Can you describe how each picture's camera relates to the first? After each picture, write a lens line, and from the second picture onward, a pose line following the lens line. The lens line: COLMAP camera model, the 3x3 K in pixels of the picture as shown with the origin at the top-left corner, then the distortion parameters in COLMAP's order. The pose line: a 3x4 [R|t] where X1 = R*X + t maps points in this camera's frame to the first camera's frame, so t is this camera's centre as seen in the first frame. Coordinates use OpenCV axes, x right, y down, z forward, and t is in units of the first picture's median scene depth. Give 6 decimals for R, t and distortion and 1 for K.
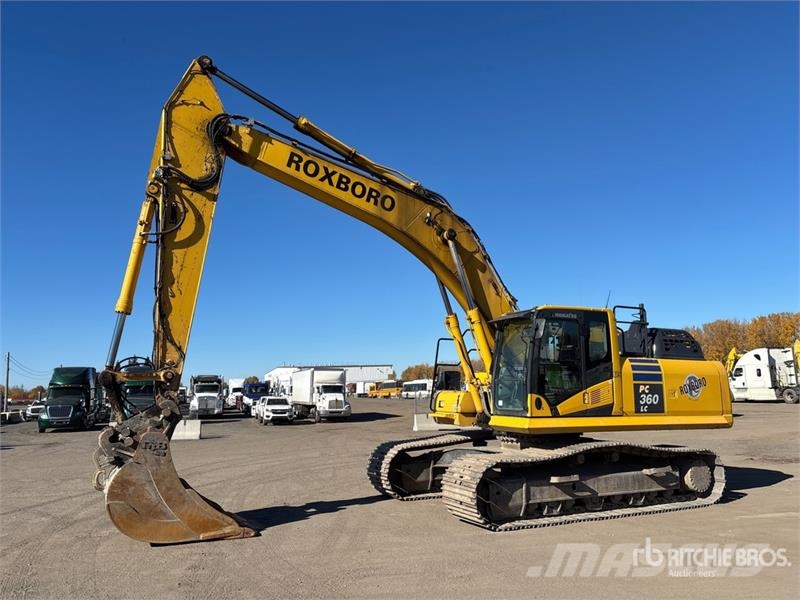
lens RADIAL K [[615.3, 0, 402.3], [0, 615.3, 307.8], [0, 0, 1]] dist [0.043400, -0.046961]
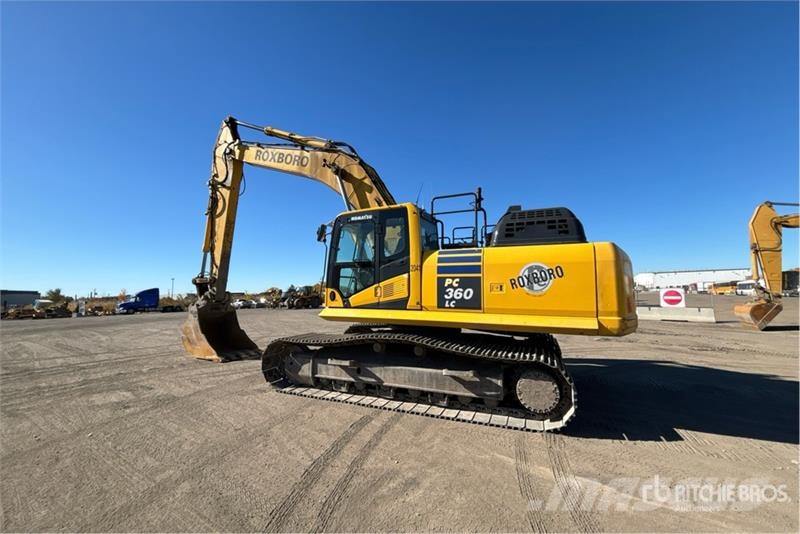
lens RADIAL K [[335.6, 0, 388.7], [0, 335.6, 268.0], [0, 0, 1]] dist [-0.002845, -0.000195]
pose [[0.622465, -0.050125, -0.781041, 0.732484], [0.104751, 0.994304, 0.019672, 0.092424], [0.775606, -0.094060, 0.624170, 0.635249]]
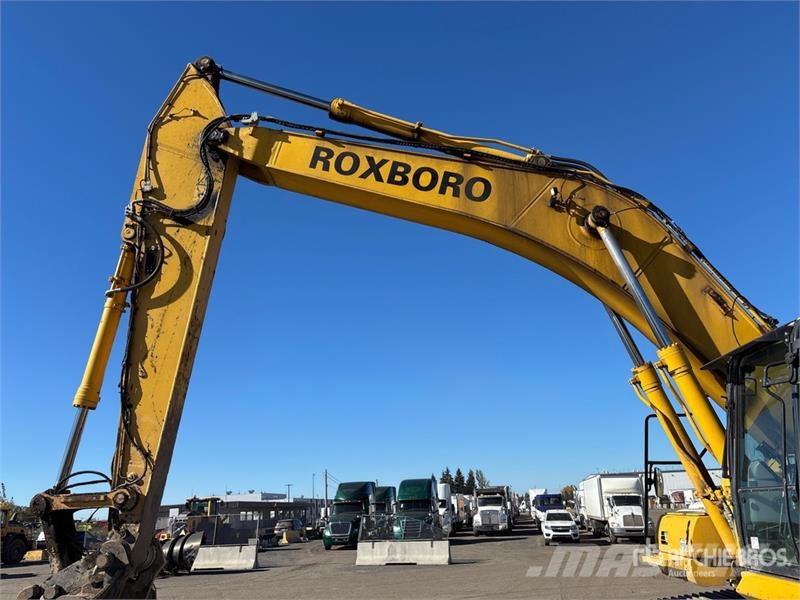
lens RADIAL K [[609.1, 0, 393.5], [0, 609.1, 307.2], [0, 0, 1]] dist [0.053646, -0.064944]
pose [[0.869355, -0.166307, -0.465365, 0.165413], [0.084040, 0.977710, -0.192408, 0.051063], [0.486990, 0.128162, 0.863953, 0.464384]]
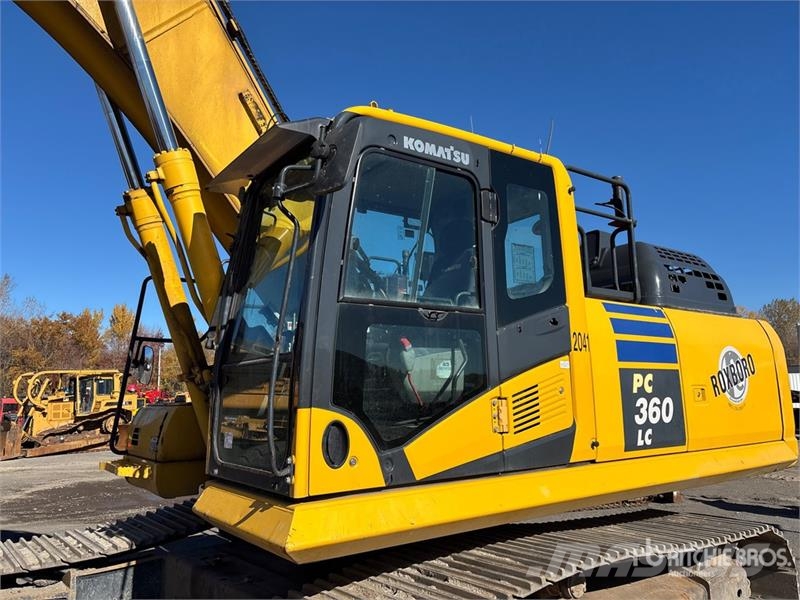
lens RADIAL K [[609.1, 0, 393.5], [0, 609.1, 307.2], [0, 0, 1]] dist [0.053646, -0.064944]
pose [[0.983584, 0.001563, 0.180445, 0.182119], [-0.000239, 0.999973, -0.007363, 0.090305], [-0.180452, 0.007199, 0.983557, 0.679753]]
